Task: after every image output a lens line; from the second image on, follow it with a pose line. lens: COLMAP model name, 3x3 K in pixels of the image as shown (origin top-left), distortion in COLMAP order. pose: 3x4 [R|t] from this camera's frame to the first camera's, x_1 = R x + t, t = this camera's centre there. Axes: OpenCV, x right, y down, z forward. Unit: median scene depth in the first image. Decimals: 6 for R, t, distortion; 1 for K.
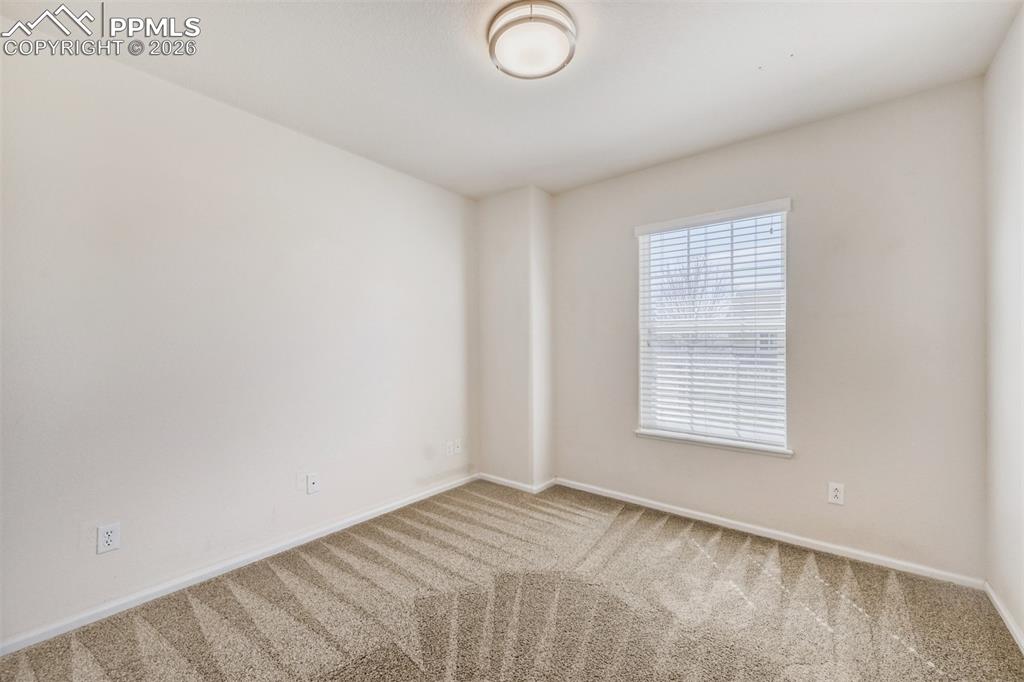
lens RADIAL K [[408.5, 0, 513.6], [0, 408.5, 345.0], [0, 0, 1]] dist [-0.001752, 0.000055]
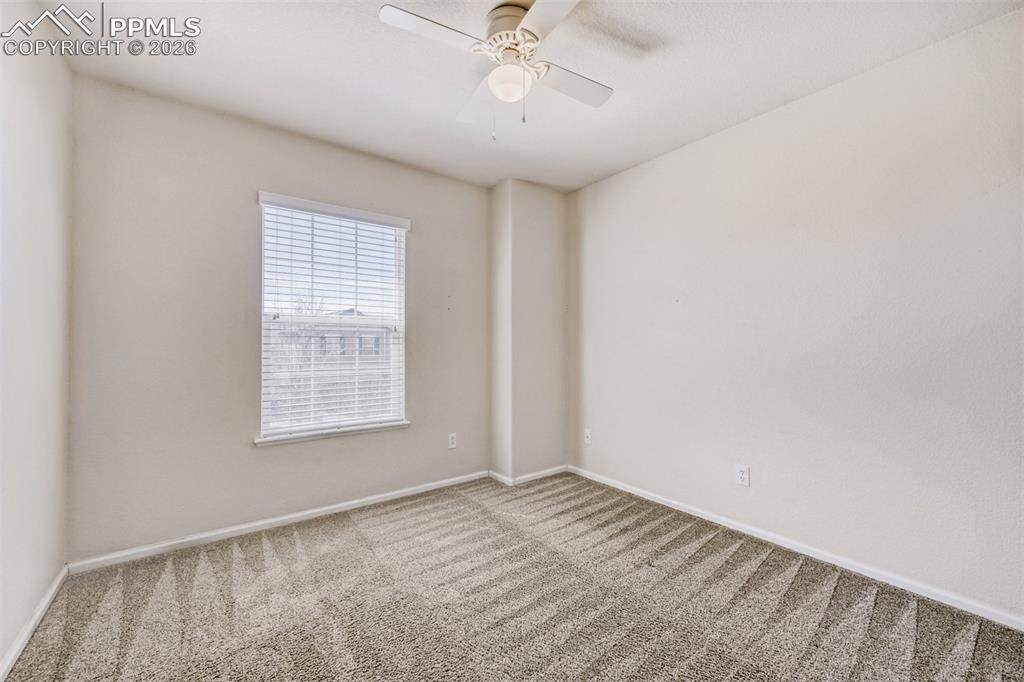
lens RADIAL K [[408.5, 0, 513.6], [0, 408.5, 345.0], [0, 0, 1]] dist [-0.001752, 0.000055]
pose [[0.225153, -0.020388, 0.974110, -0.412454], [-0.008823, 0.999697, 0.022963, -0.006970], [-0.974284, -0.013764, 0.224905, 0.347916]]
